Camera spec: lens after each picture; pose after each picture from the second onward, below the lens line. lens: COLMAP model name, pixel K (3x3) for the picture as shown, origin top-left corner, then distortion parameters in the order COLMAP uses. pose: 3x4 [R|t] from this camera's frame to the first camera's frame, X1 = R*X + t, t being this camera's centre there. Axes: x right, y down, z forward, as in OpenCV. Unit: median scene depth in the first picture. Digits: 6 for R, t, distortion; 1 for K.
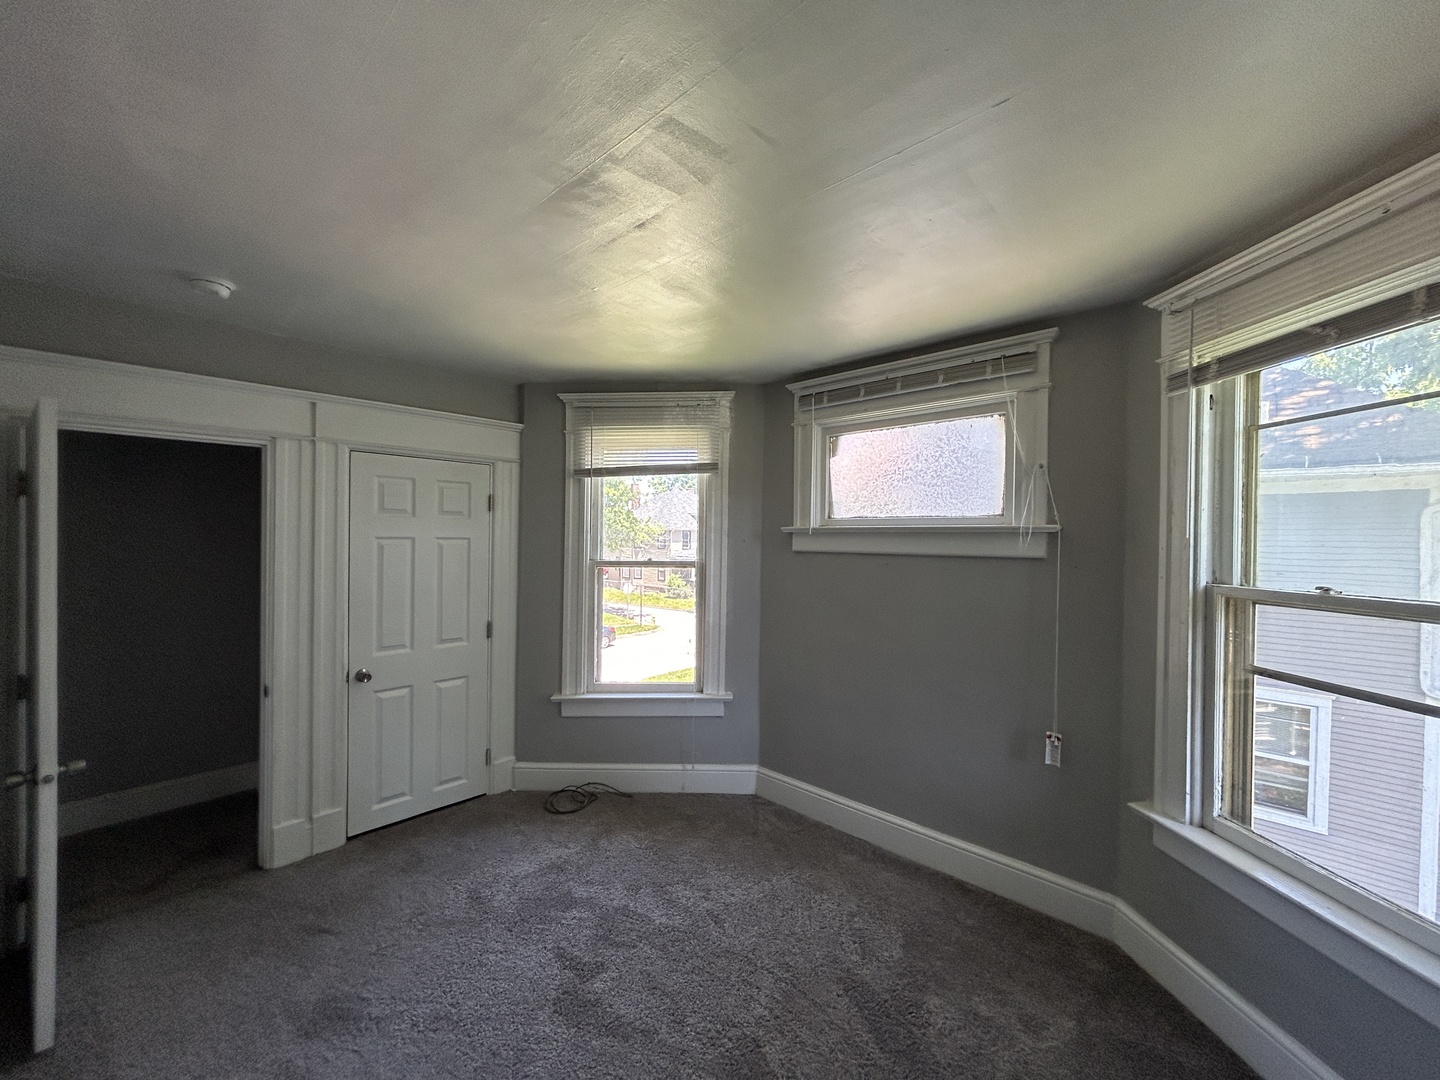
lens RADIAL K [[578.8, 0, 720.0], [0, 578.8, 540.0], [0, 0, 1]] dist [-0.002003, -0.000369]
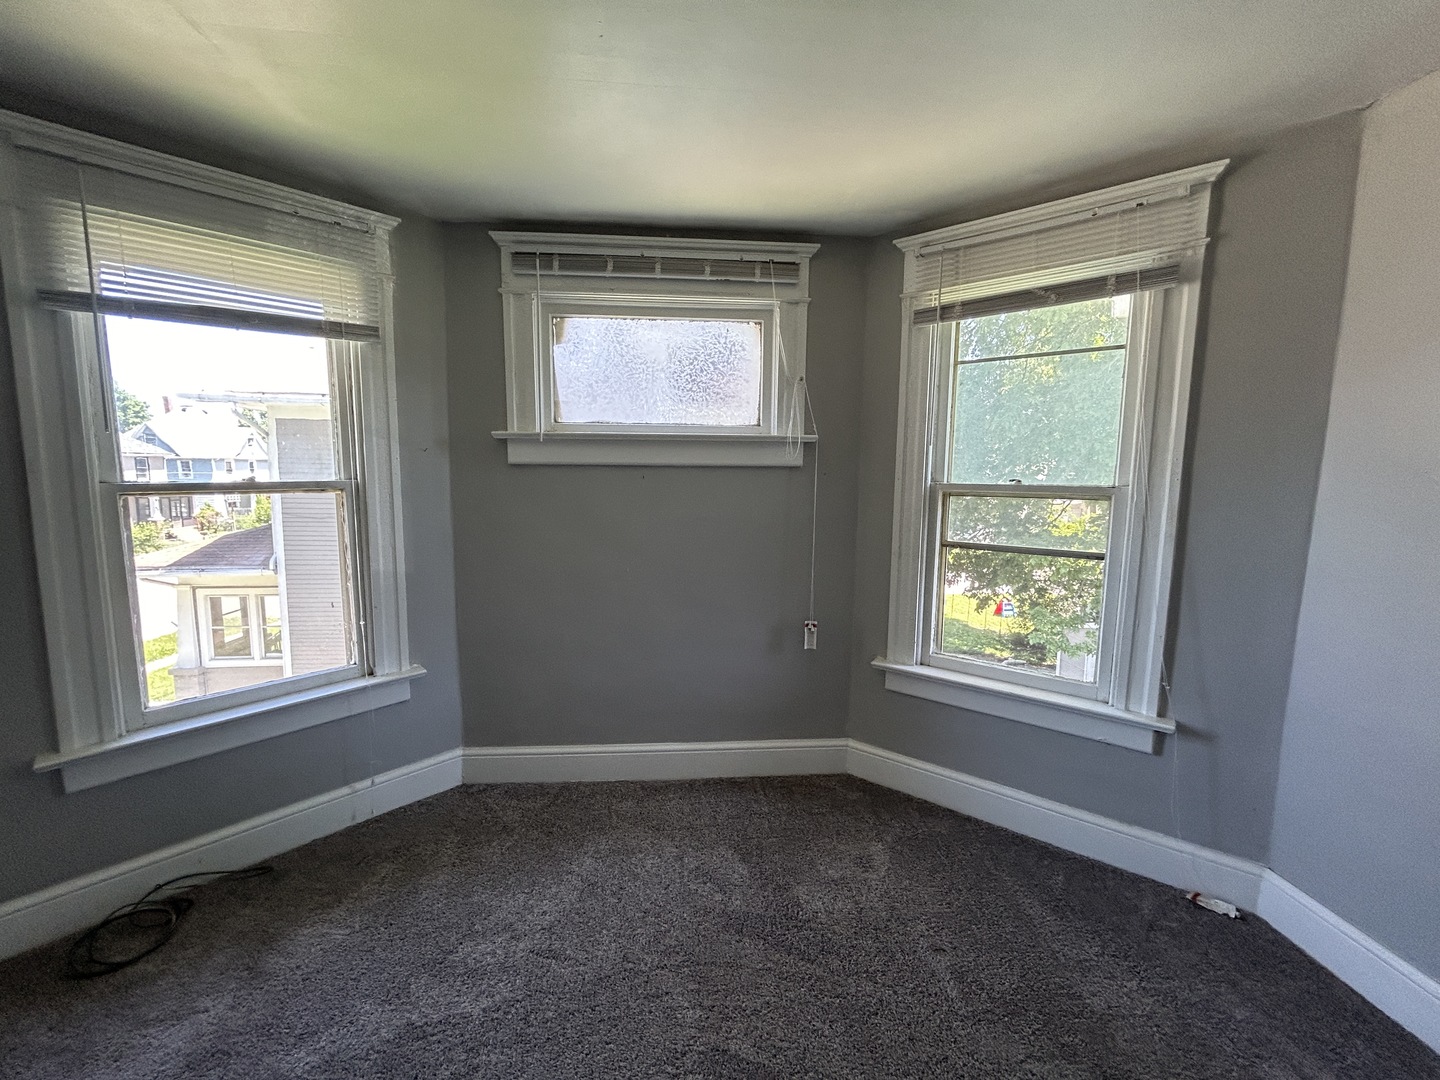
lens RADIAL K [[578.8, 0, 720.0], [0, 578.8, 540.0], [0, 0, 1]] dist [-0.002003, -0.000369]
pose [[0.670919, -0.093420, 0.735623, -0.291596], [0.001503, 0.992202, 0.124634, 0.027494], [-0.741529, -0.082514, 0.665827, 0.313654]]
